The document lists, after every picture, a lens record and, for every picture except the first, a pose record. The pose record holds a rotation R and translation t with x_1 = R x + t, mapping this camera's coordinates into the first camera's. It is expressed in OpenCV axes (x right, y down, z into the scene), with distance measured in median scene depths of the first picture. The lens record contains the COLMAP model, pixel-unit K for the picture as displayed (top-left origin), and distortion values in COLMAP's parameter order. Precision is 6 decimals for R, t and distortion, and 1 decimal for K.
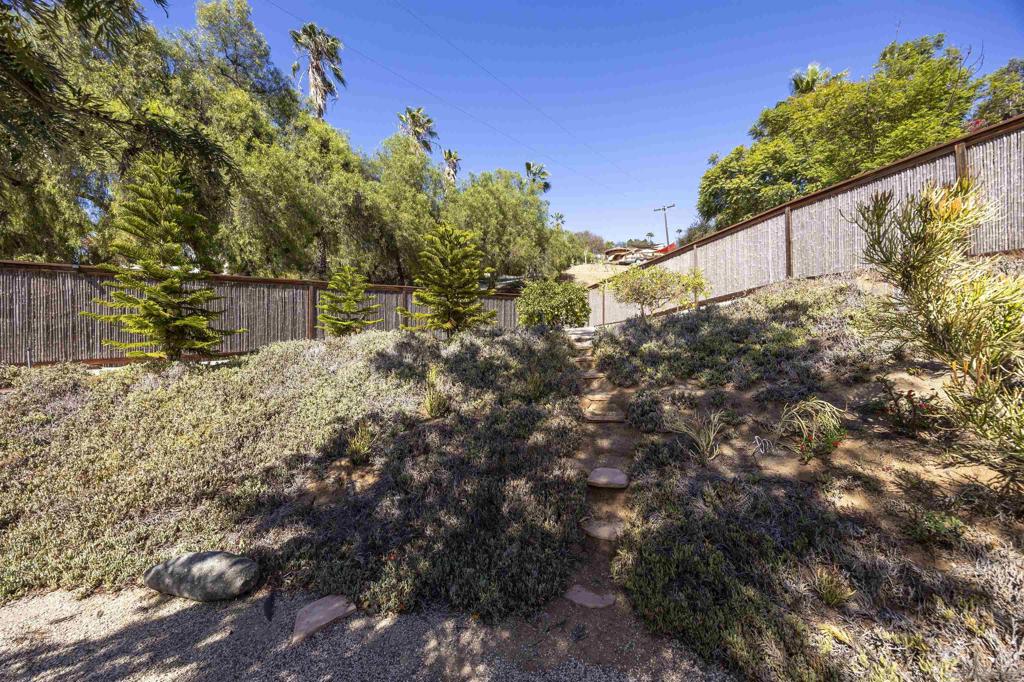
lens RADIAL K [[391.5, 0, 515.7], [0, 391.5, 343.3], [0, 0, 1]] dist [0.000994, -0.000003]
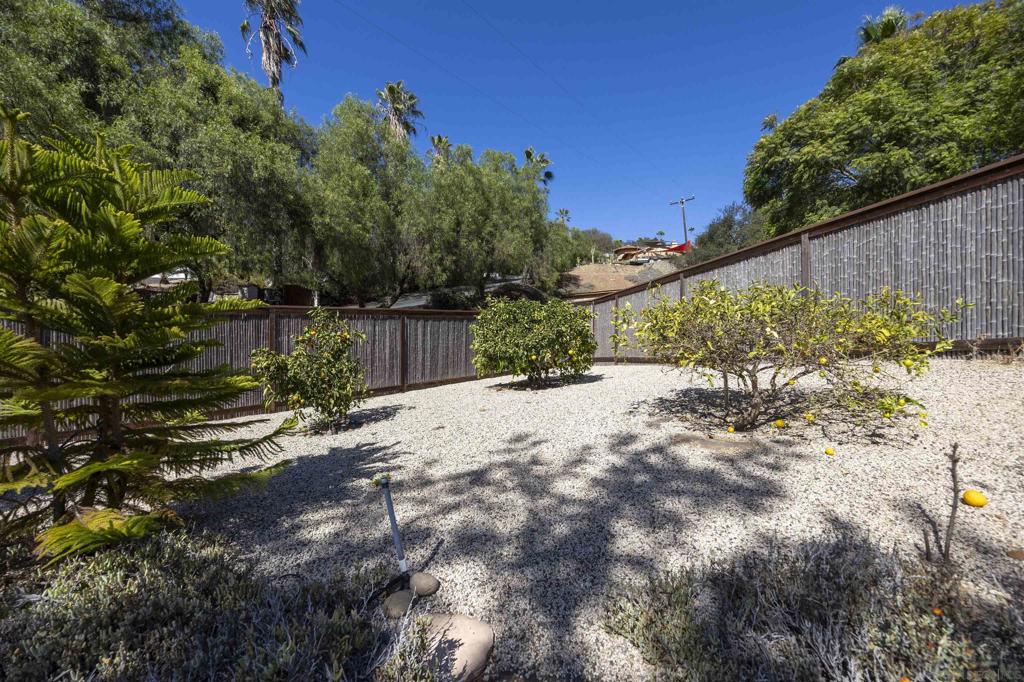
lens RADIAL K [[406.4, 0, 527.2], [0, 406.4, 339.1], [0, 0, 1]] dist [-0.019596, 0.000146]
pose [[0.999856, 0.006313, 0.015776, 0.028676], [-0.006112, 0.999900, -0.012732, -0.032660], [-0.015855, 0.012634, 0.999794, 0.145510]]
